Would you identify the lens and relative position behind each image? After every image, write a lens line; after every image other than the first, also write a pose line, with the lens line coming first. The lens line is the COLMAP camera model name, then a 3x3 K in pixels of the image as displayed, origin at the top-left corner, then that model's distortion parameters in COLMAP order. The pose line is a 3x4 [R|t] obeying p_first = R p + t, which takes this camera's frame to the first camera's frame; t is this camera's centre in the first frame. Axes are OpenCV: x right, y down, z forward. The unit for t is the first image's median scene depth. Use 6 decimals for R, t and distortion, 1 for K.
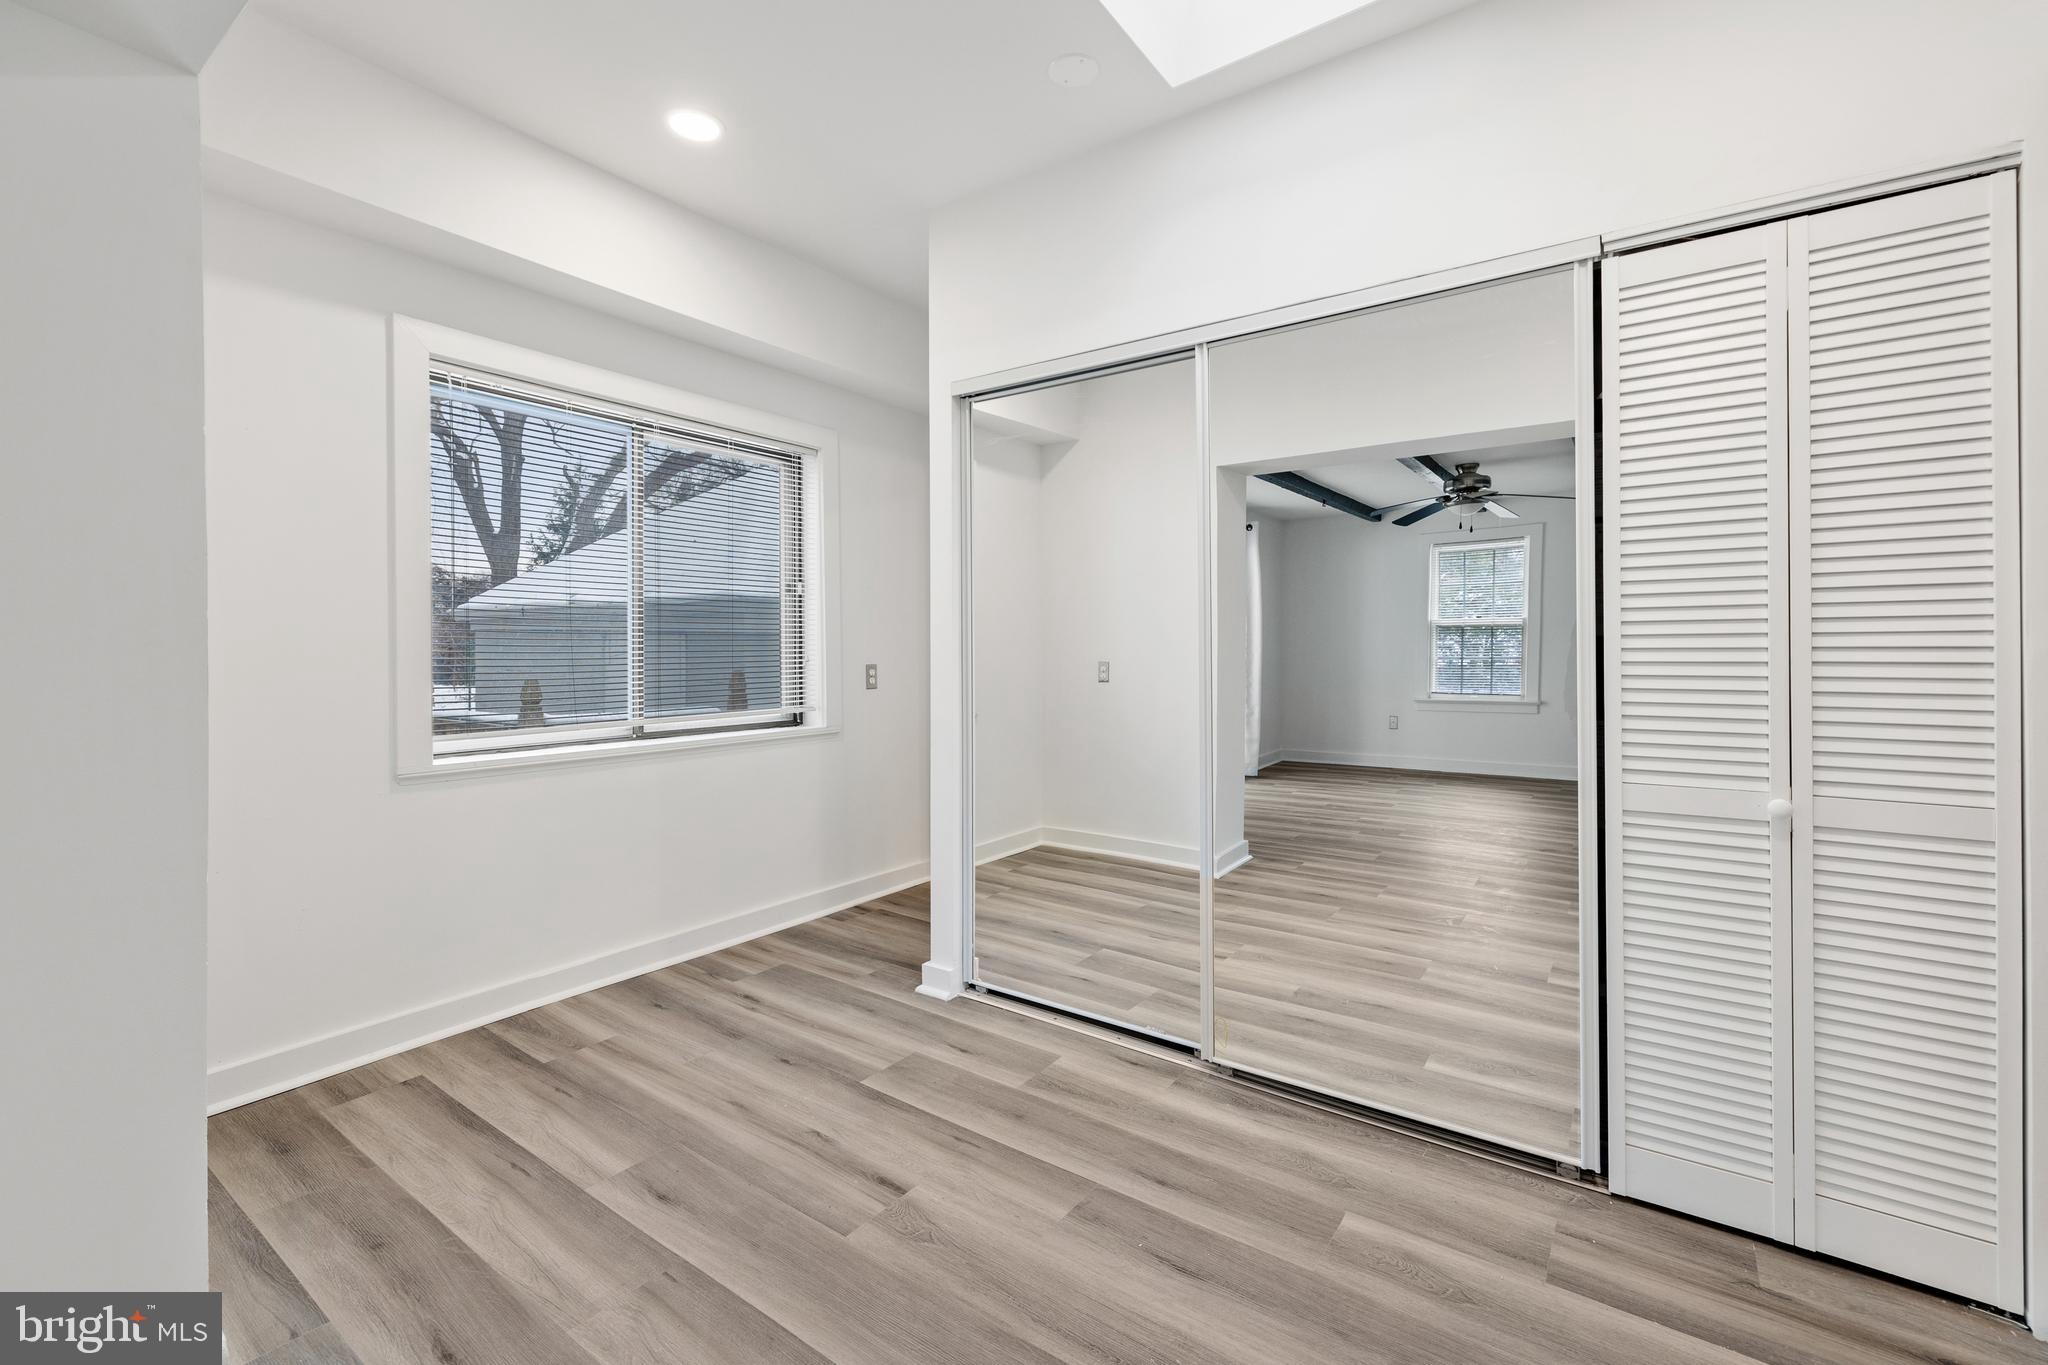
lens RADIAL K [[884.7, 0, 1022.6], [0, 884.7, 656.6], [0, 0, 1]] dist [-0.001584, 0.000148]
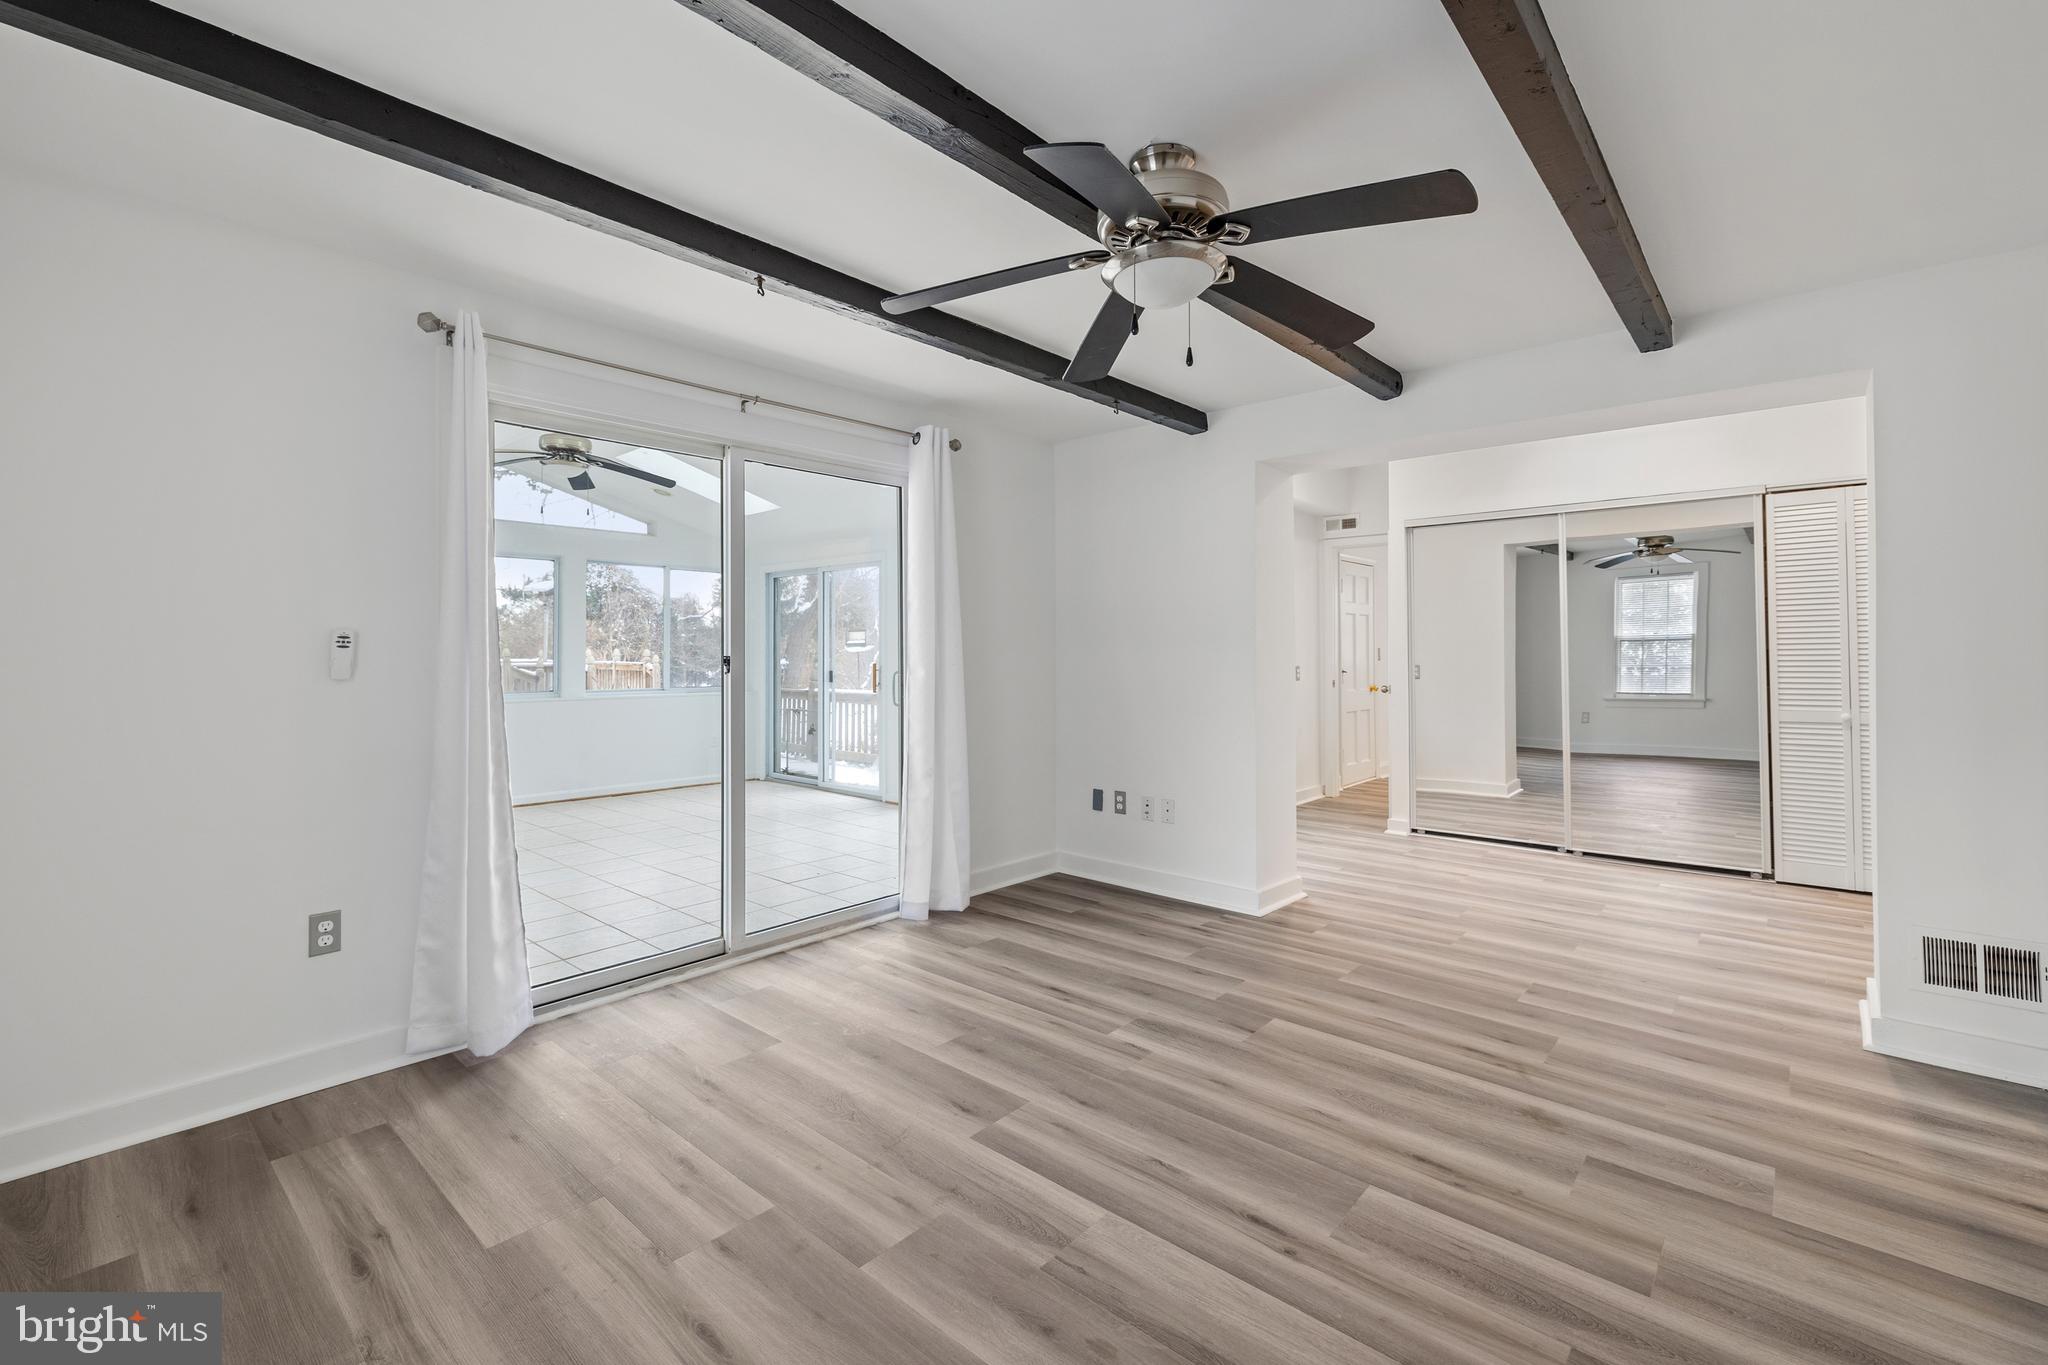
lens RADIAL K [[884.7, 0, 1022.6], [0, 884.7, 656.6], [0, 0, 1]] dist [-0.001584, 0.000148]
pose [[0.994086, -0.004131, -0.108516, -0.467456], [0.002531, 0.999886, -0.014878, 0.011370], [0.108565, 0.014515, 0.993983, -0.683560]]
